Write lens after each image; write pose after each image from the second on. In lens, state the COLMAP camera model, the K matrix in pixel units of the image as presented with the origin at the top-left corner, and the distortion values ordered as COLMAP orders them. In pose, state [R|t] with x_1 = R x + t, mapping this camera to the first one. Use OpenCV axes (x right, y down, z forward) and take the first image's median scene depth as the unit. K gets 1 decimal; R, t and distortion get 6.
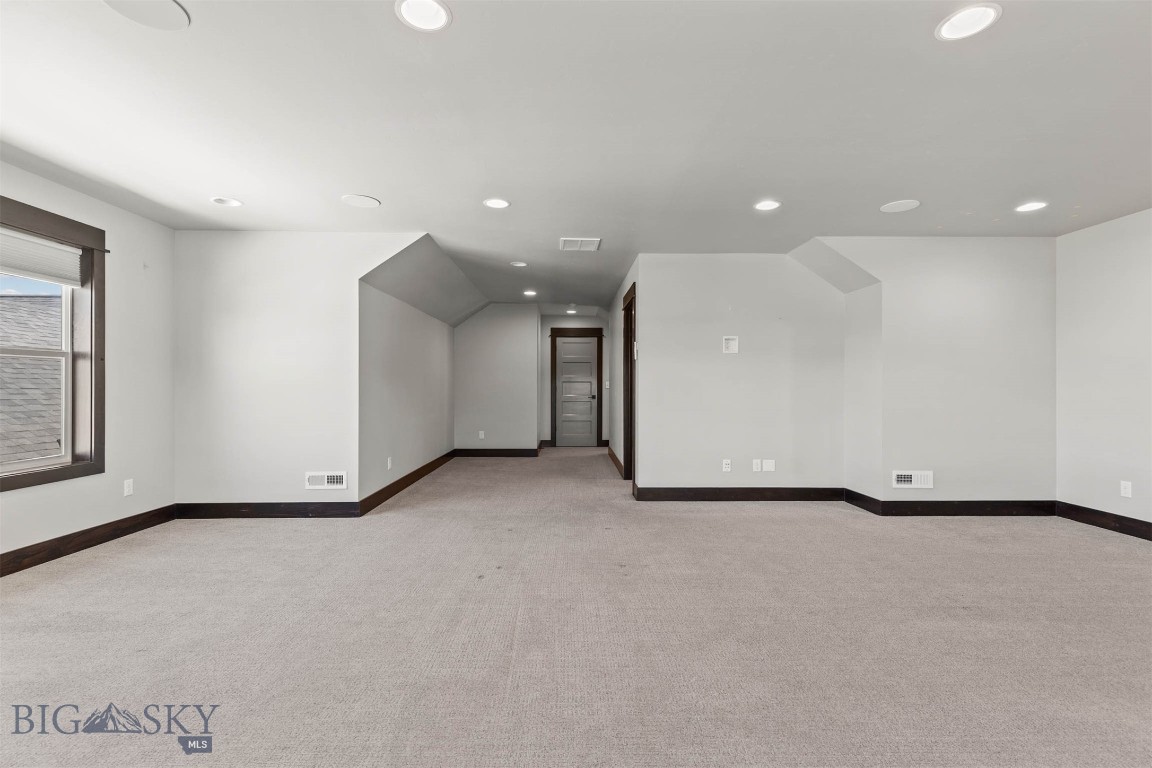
lens RADIAL K [[519.6, 0, 568.6], [0, 519.6, 382.9], [0, 0, 1]] dist [0.009221, -0.001135]
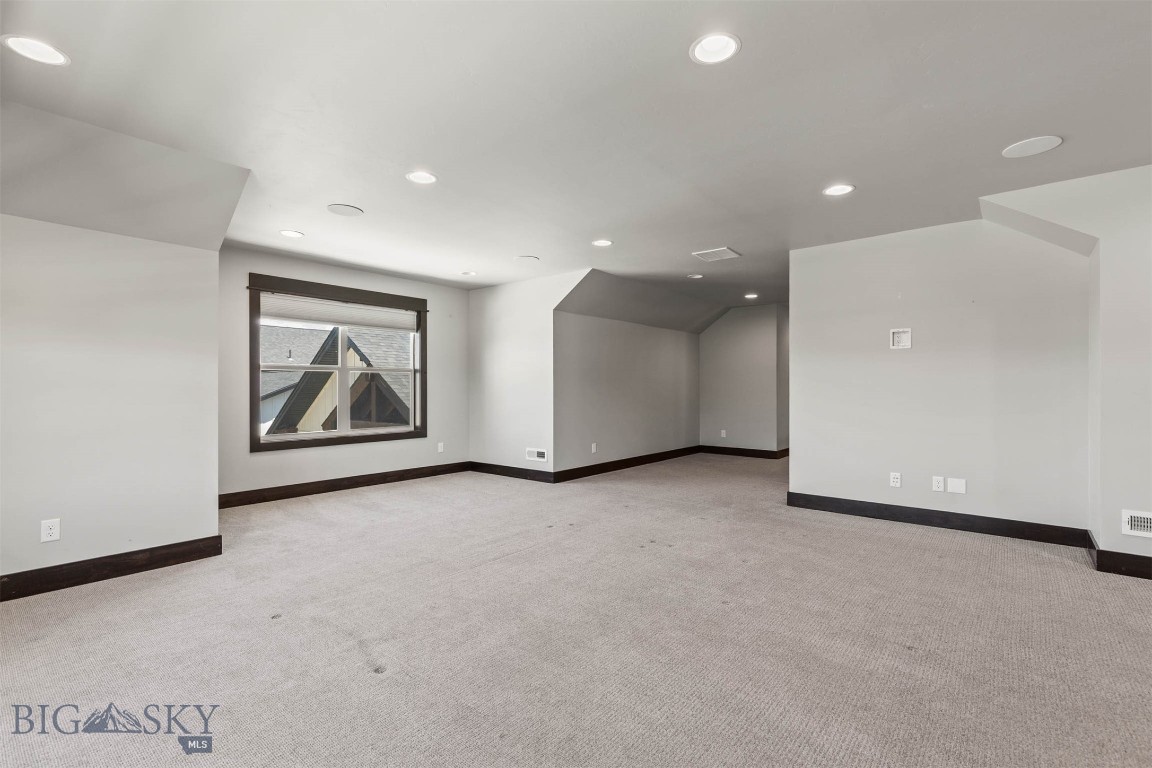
lens RADIAL K [[519.6, 0, 573.4], [0, 519.6, 384.5], [0, 0, 1]] dist [0.009221, -0.001135]
pose [[0.756086, -0.005630, -0.654448, 0.547844], [0.005540, 0.999982, -0.002203, 0.000872], [0.654449, -0.001960, 0.756104, 0.001133]]
